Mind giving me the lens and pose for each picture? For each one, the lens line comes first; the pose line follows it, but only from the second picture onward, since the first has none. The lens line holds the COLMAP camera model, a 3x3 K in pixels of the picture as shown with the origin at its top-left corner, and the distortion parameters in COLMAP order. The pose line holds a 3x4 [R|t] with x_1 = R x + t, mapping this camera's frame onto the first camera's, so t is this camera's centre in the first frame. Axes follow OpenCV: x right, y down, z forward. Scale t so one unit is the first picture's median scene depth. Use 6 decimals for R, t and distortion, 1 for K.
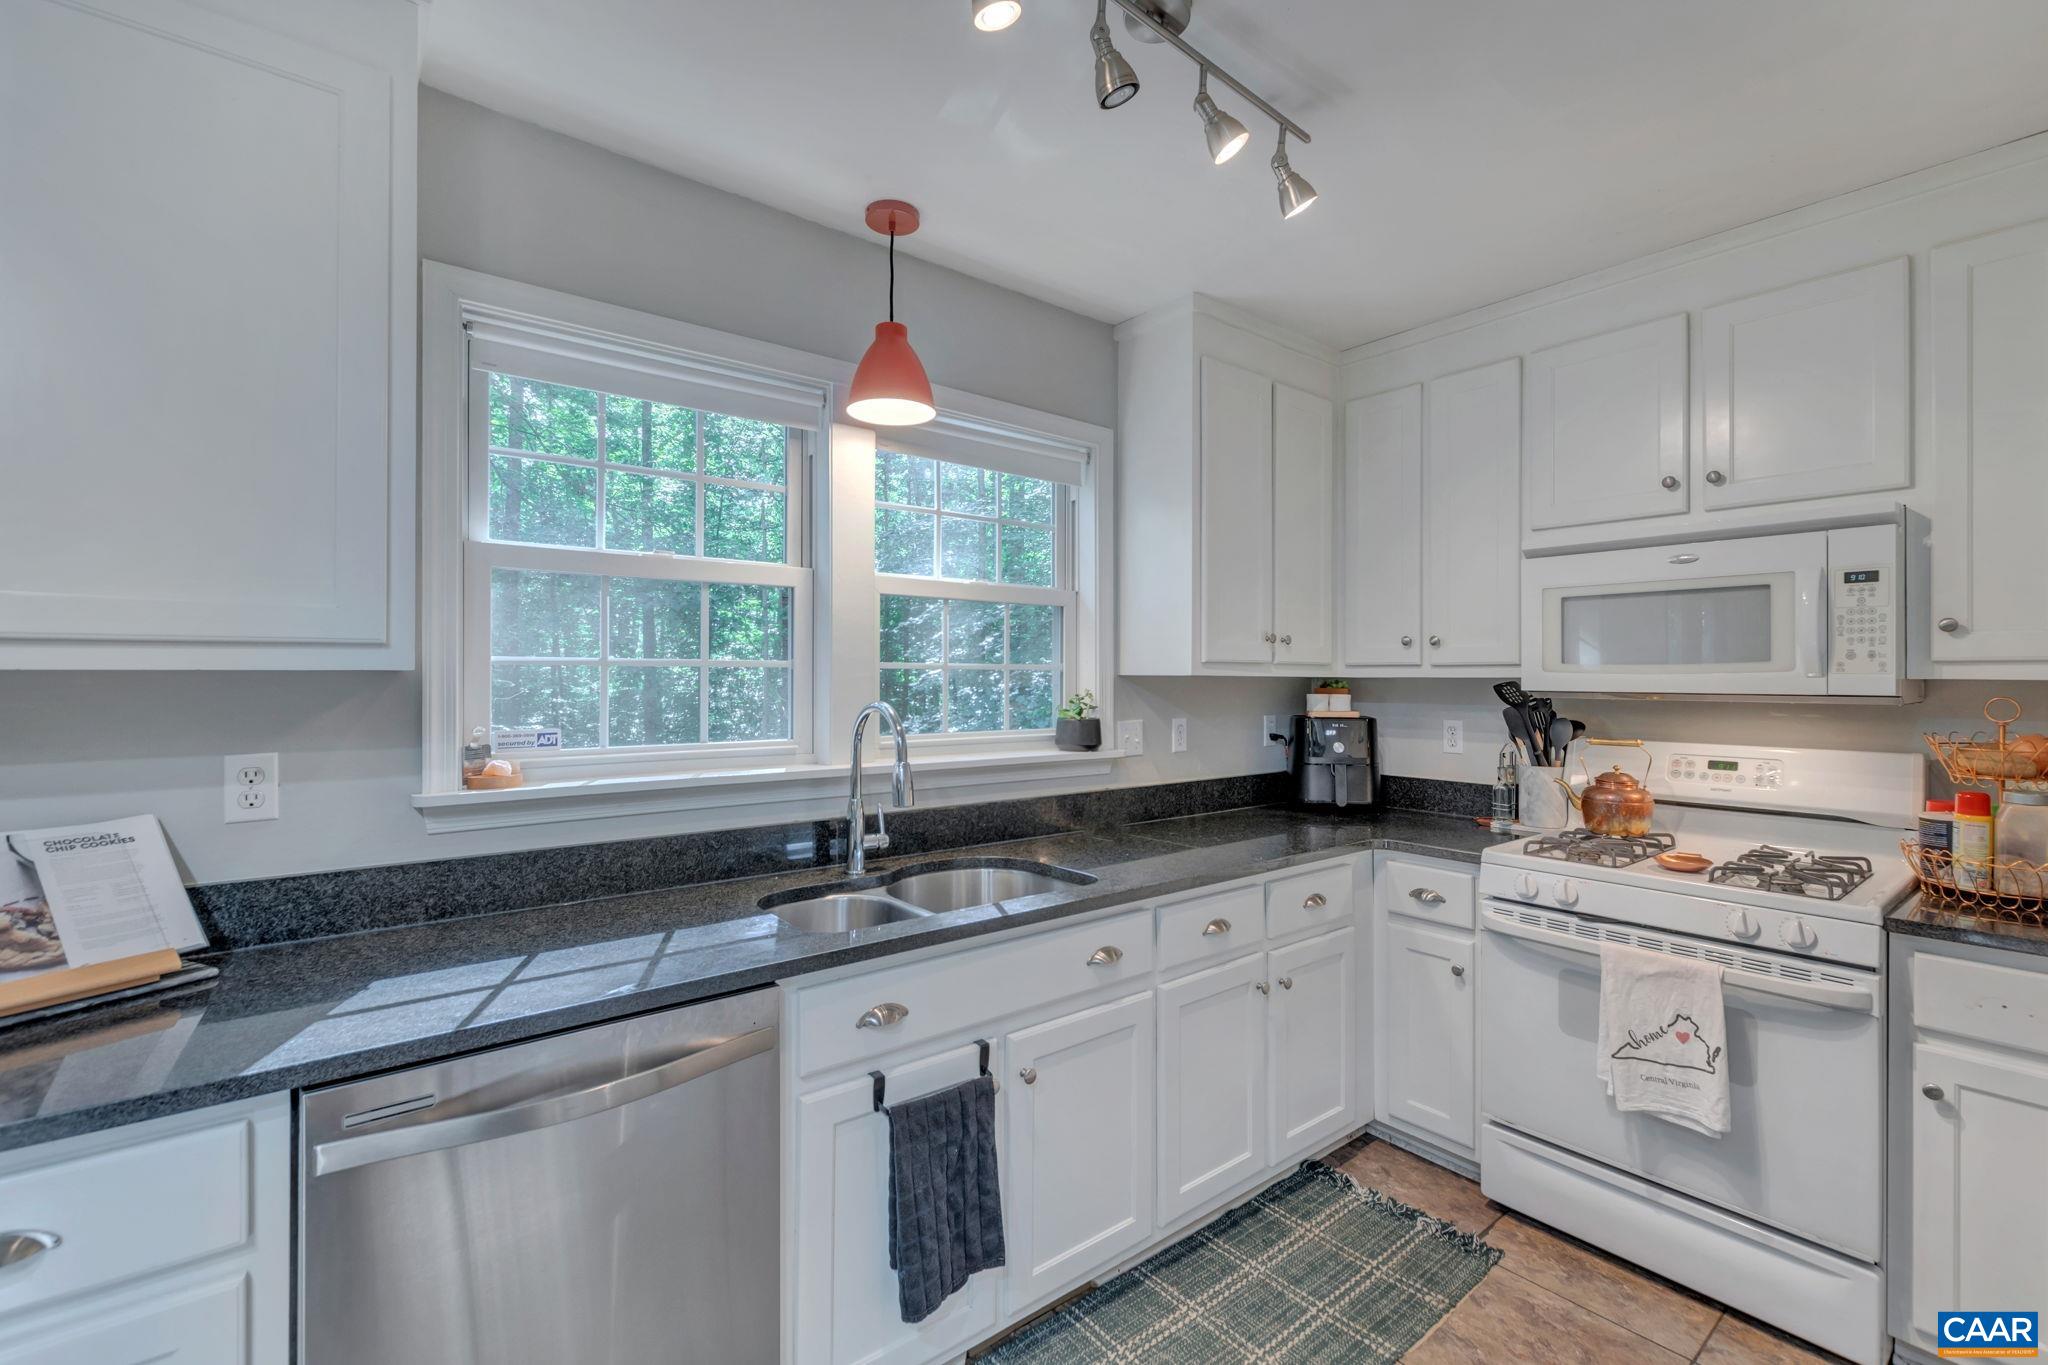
lens RADIAL K [[869.5, 0, 1047.0], [0, 869.5, 670.1], [0, 0, 1]] dist [-0.005157, -0.000791]
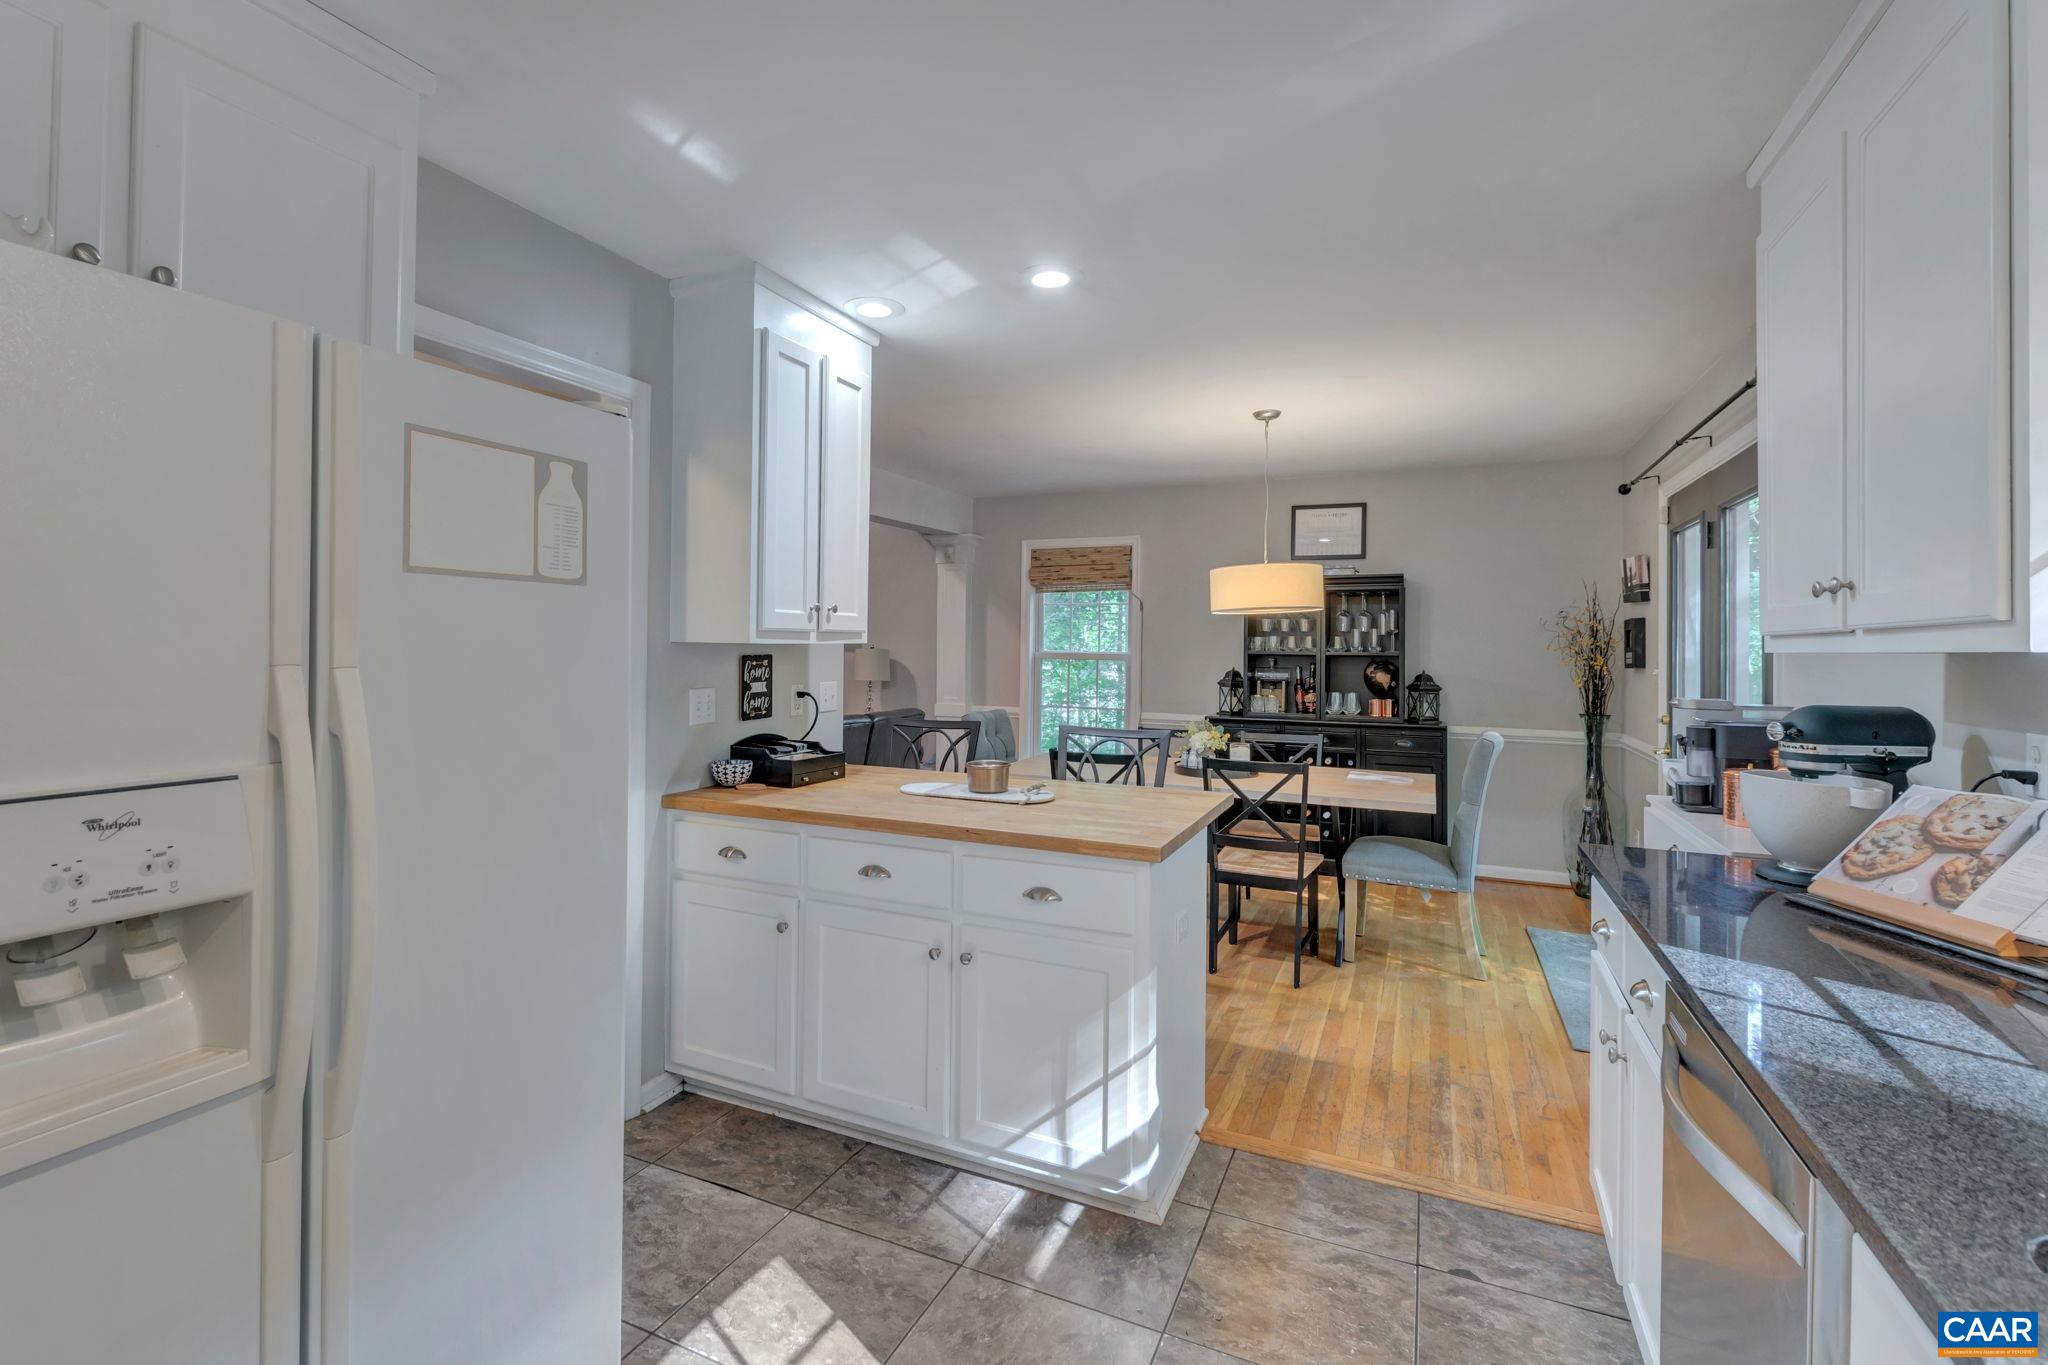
lens RADIAL K [[922.7, 0, 1001.1], [0, 922.7, 634.1], [0, 0, 1]] dist [0.002597, -0.001543]
pose [[-0.895073, -0.015030, -0.445667, 0.293901], [-0.006696, 0.999772, -0.020270, 0.004708], [0.445870, -0.015159, -0.894969, 0.815593]]
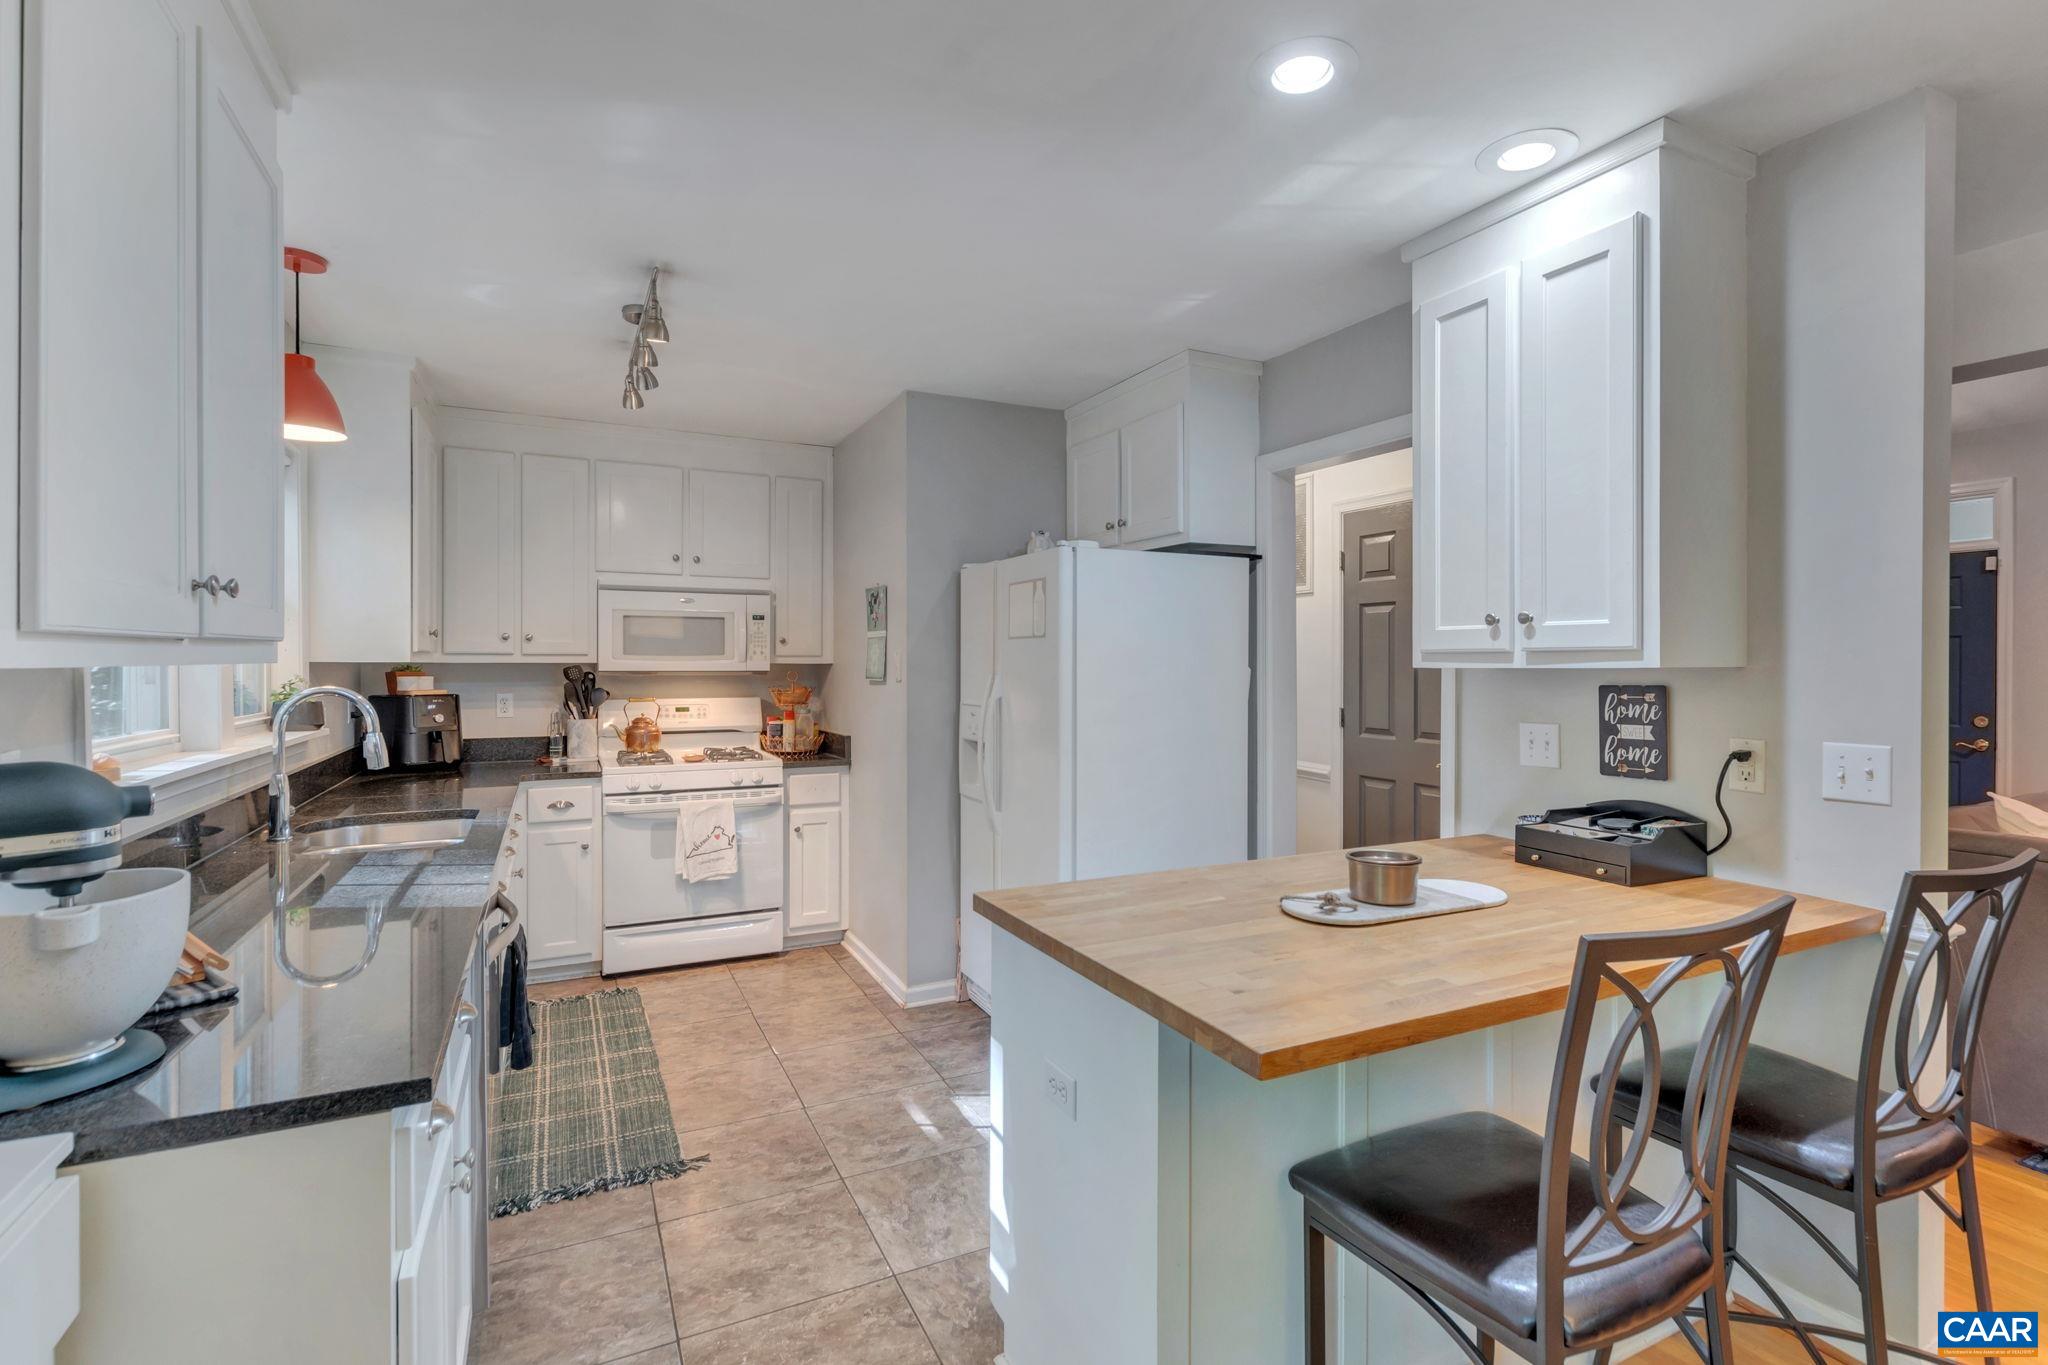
lens RADIAL K [[983.5, 0, 1036.5], [0, 983.5, 660.5], [0, 0, 1]] dist [0.001287, 0.000284]
pose [[0.221232, -0.001501, 0.975220, -1.139145], [-0.010810, 0.999934, 0.003991, -0.012762], [-0.975161, -0.011425, 0.221202, -0.214482]]
